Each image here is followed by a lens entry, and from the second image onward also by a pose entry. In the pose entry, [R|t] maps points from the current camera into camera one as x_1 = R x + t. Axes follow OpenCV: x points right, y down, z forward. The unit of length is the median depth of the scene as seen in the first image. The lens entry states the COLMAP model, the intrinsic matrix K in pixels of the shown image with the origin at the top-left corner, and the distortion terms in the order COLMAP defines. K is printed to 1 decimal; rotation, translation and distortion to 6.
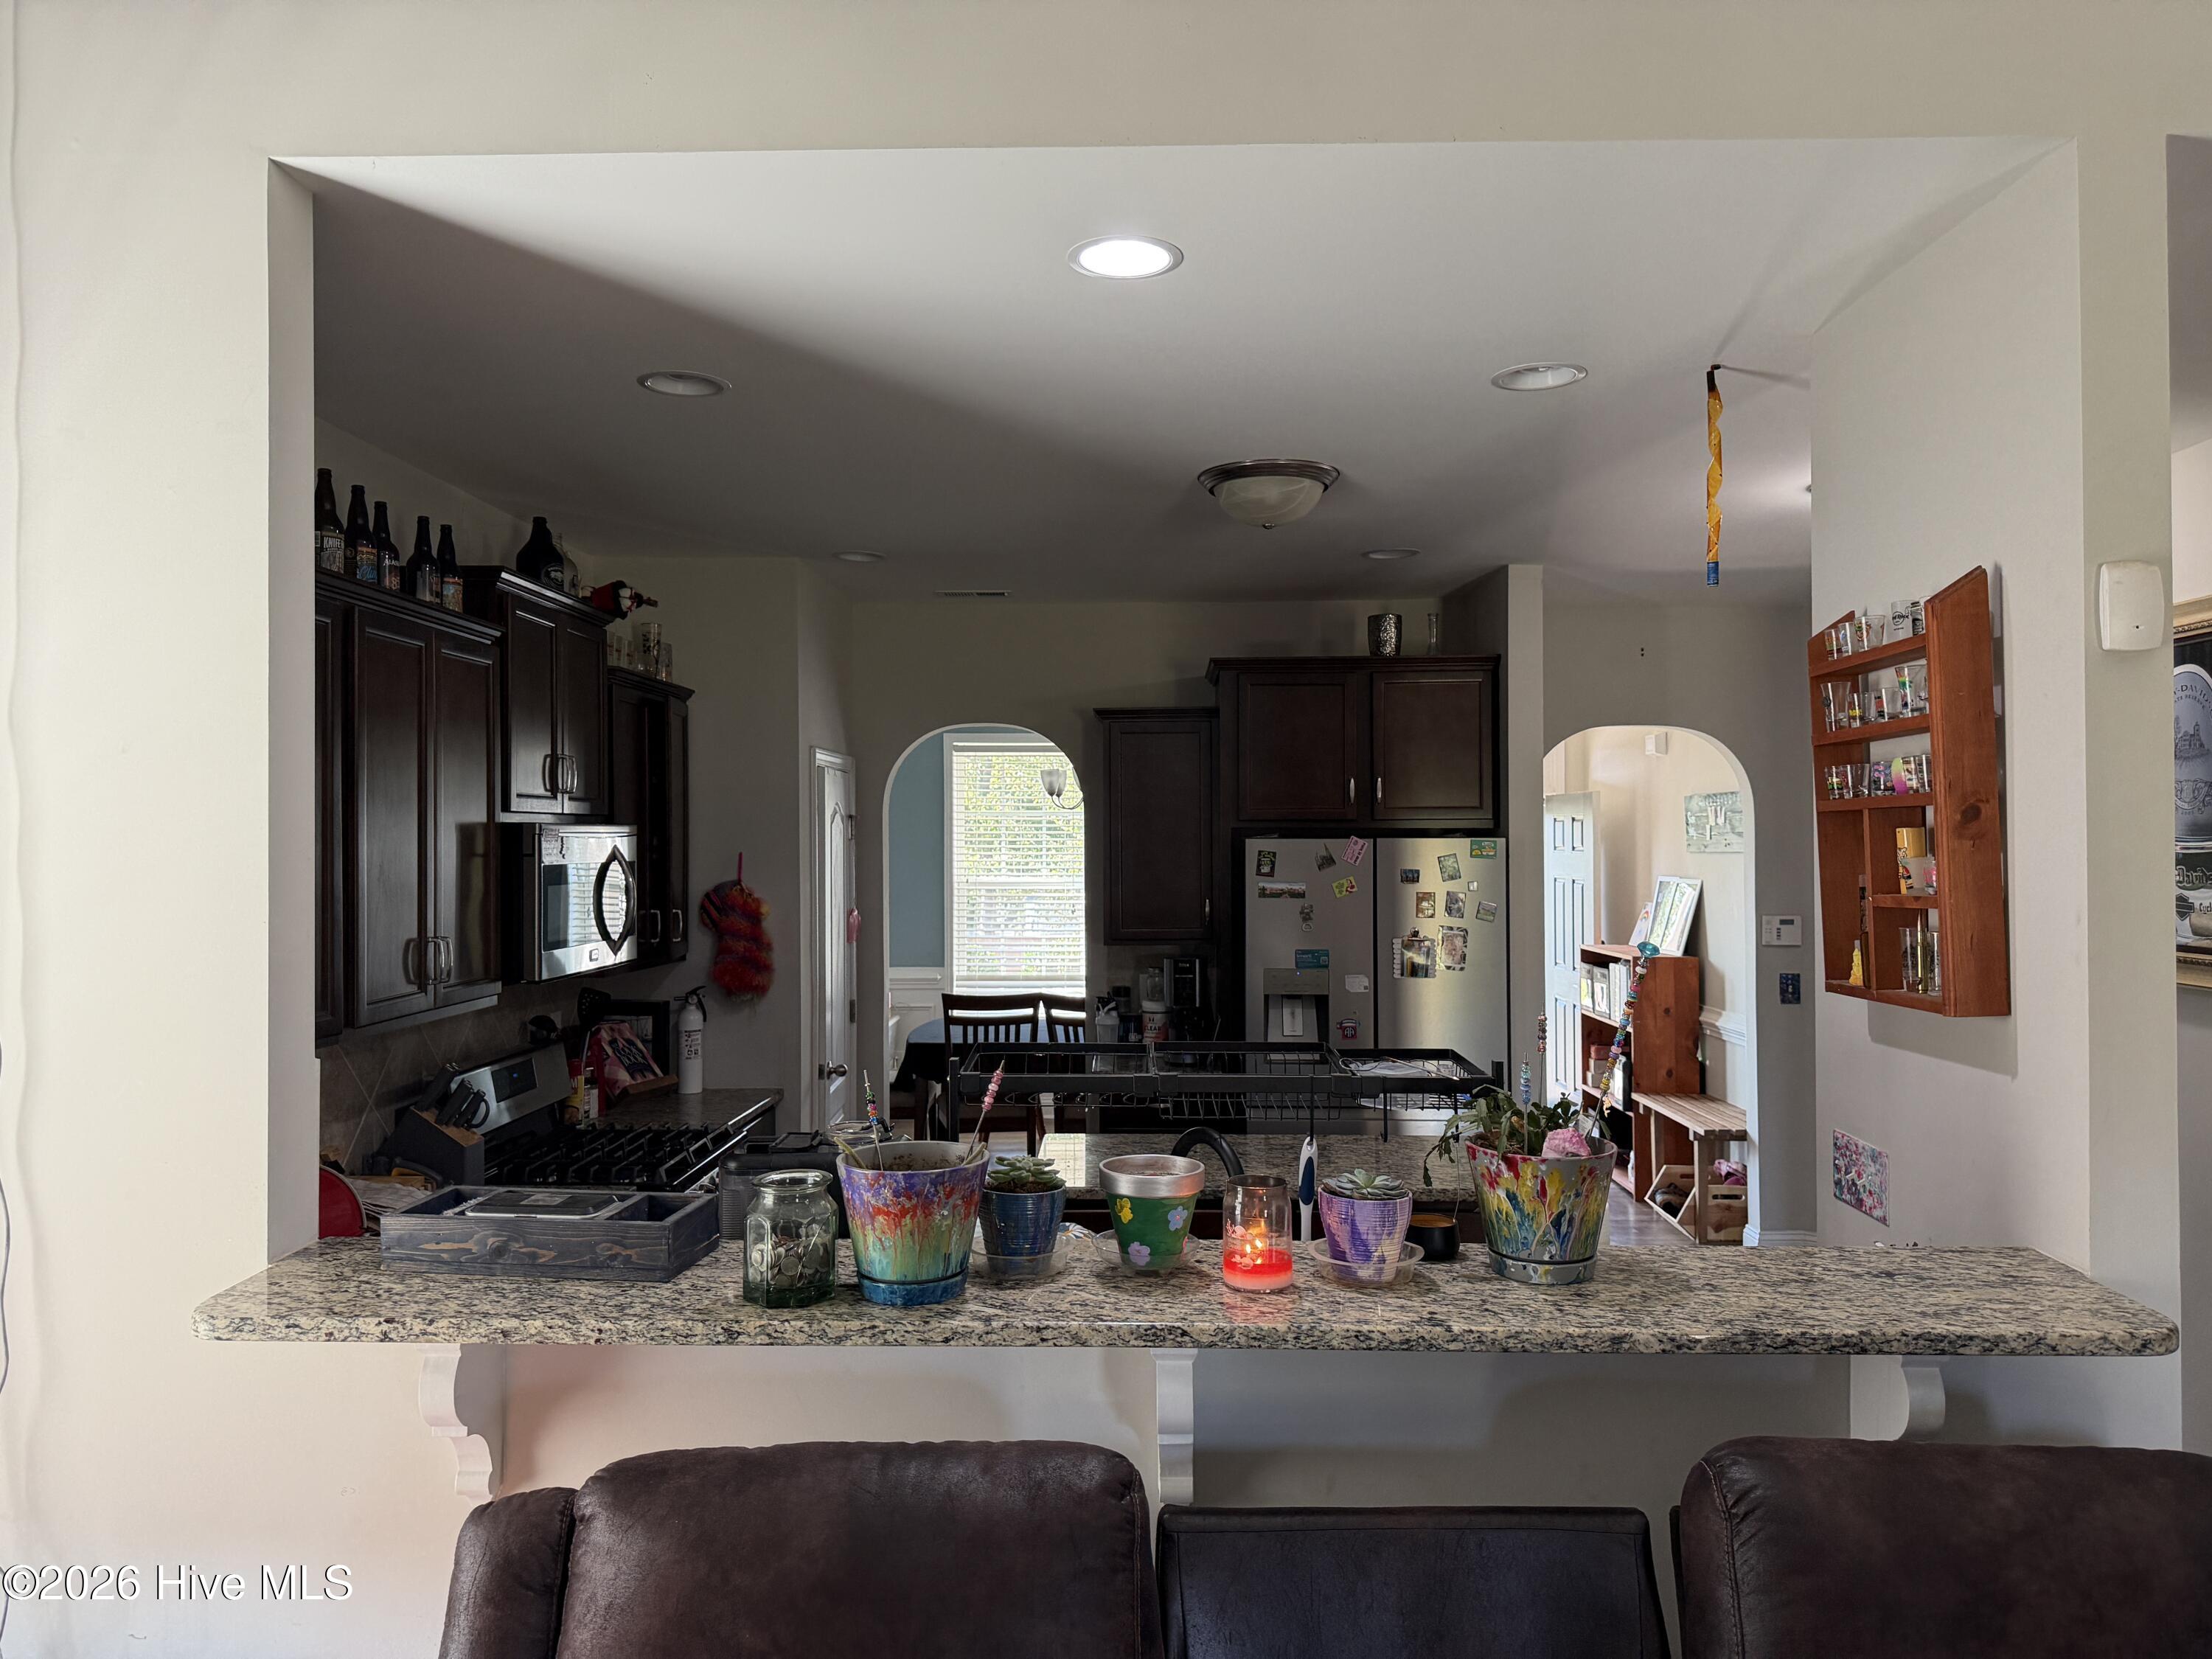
lens RADIAL K [[1552.6, 0, 1106.0], [0, 1552.6, 829.5], [0, 0, 1]] dist [0.127456, -0.201126]
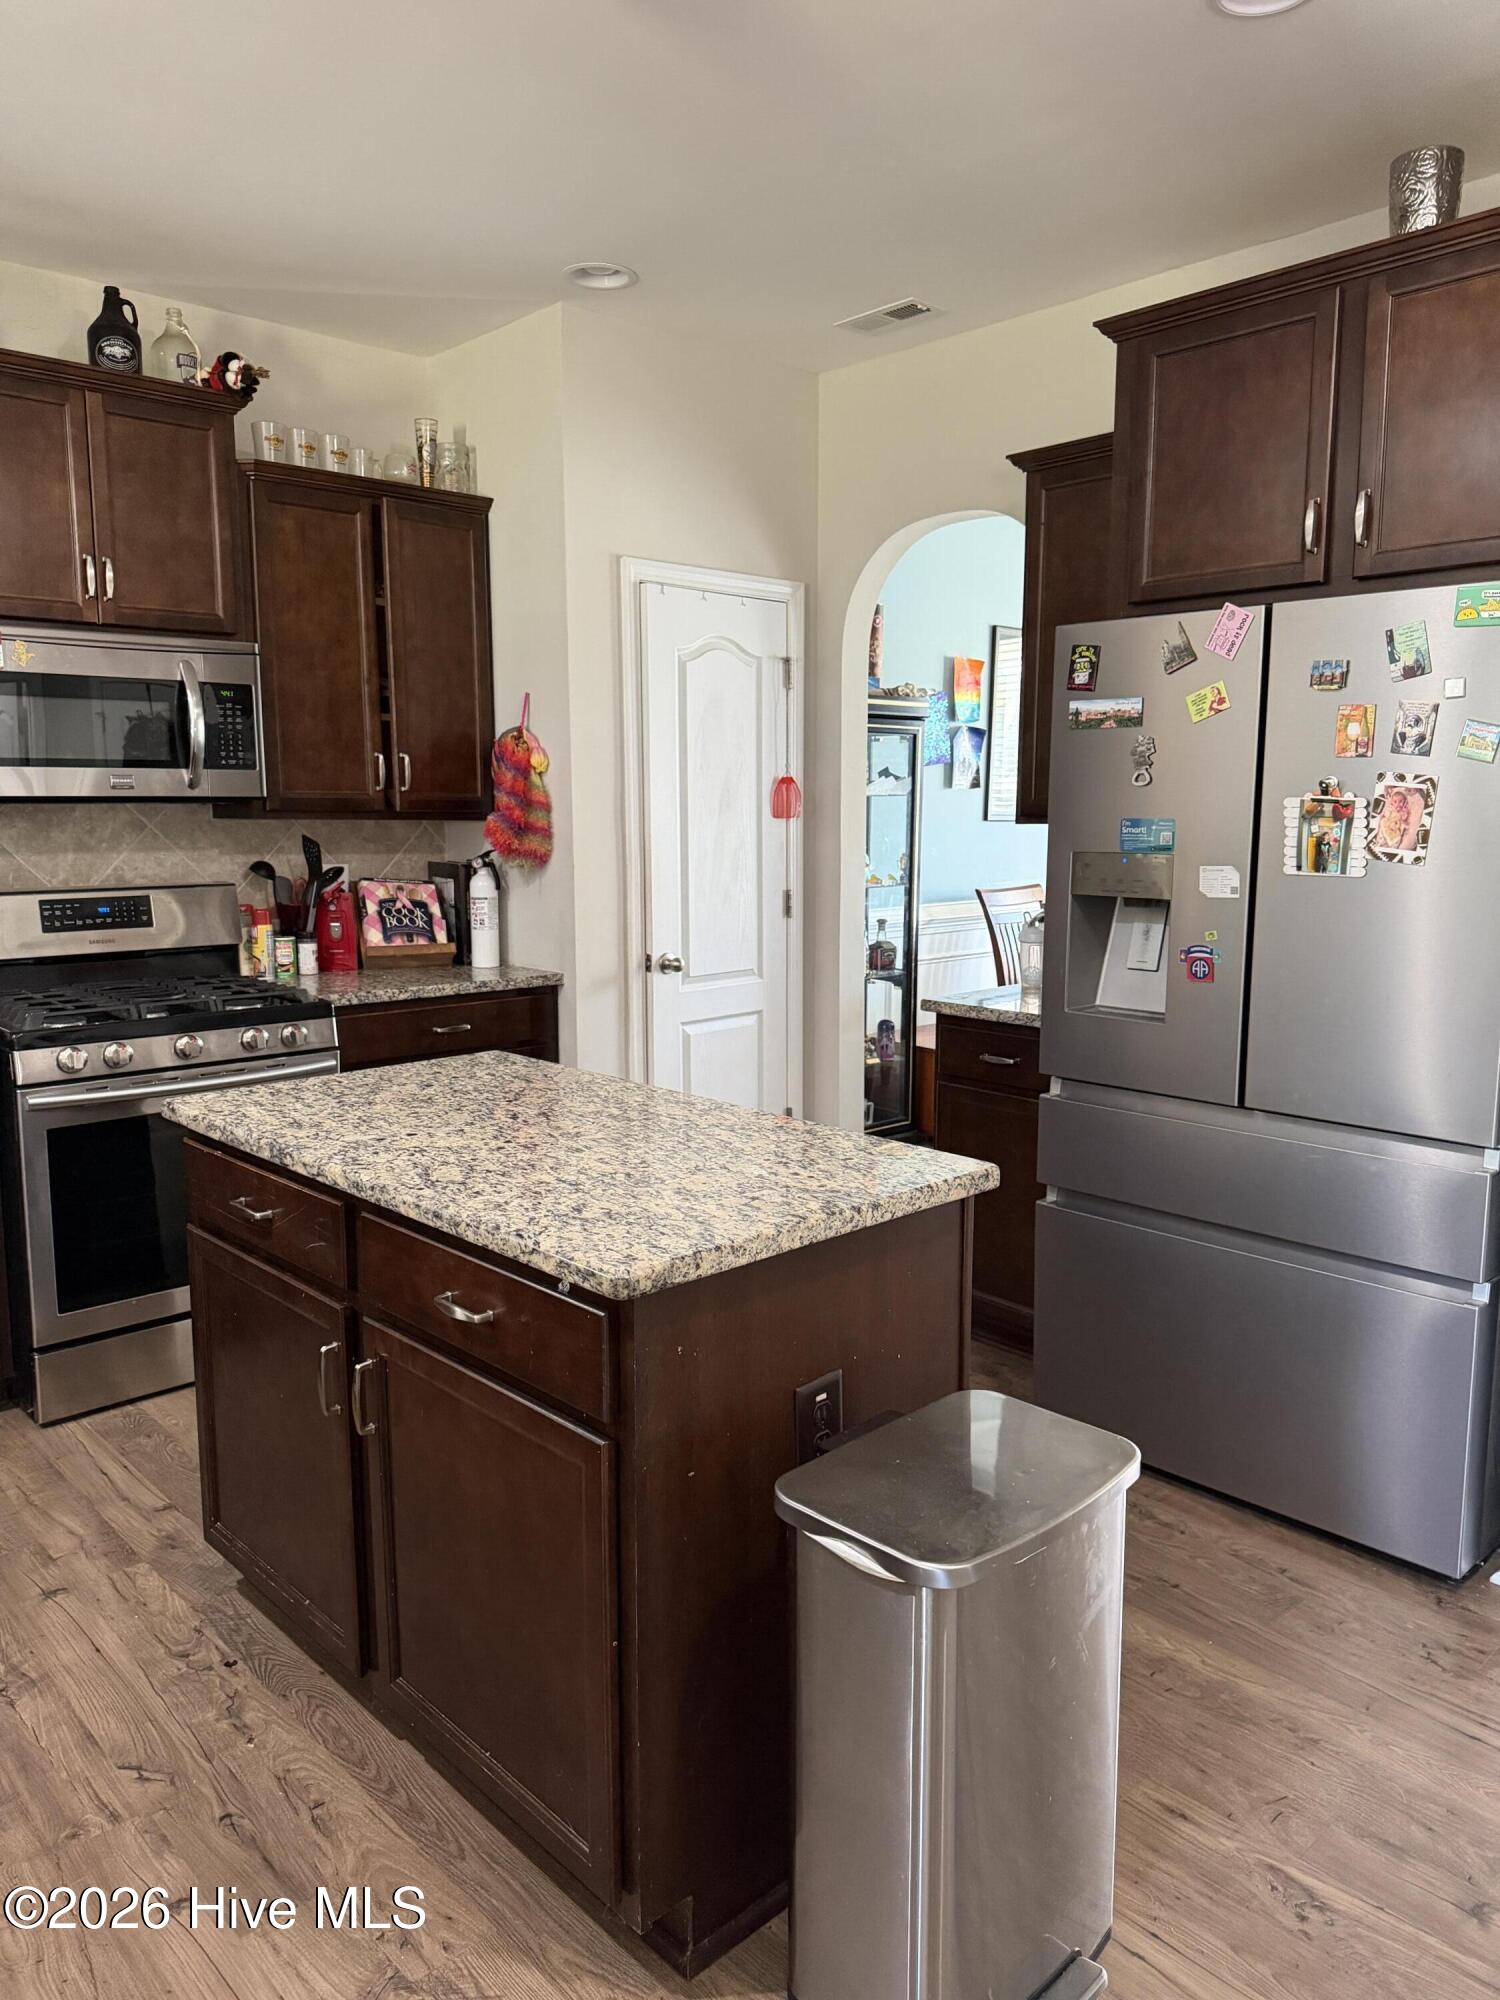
lens RADIAL K [[1403.8, 0, 750.0], [0, 1403.8, 1000.0], [0, 0, 1]] dist [0.127456, -0.201126]
pose [[0.688875, 0.103418, -0.717465, 0.409520], [0.001574, 0.989555, 0.144150, 0.067763], [0.724878, -0.100431, 0.681517, 0.538134]]
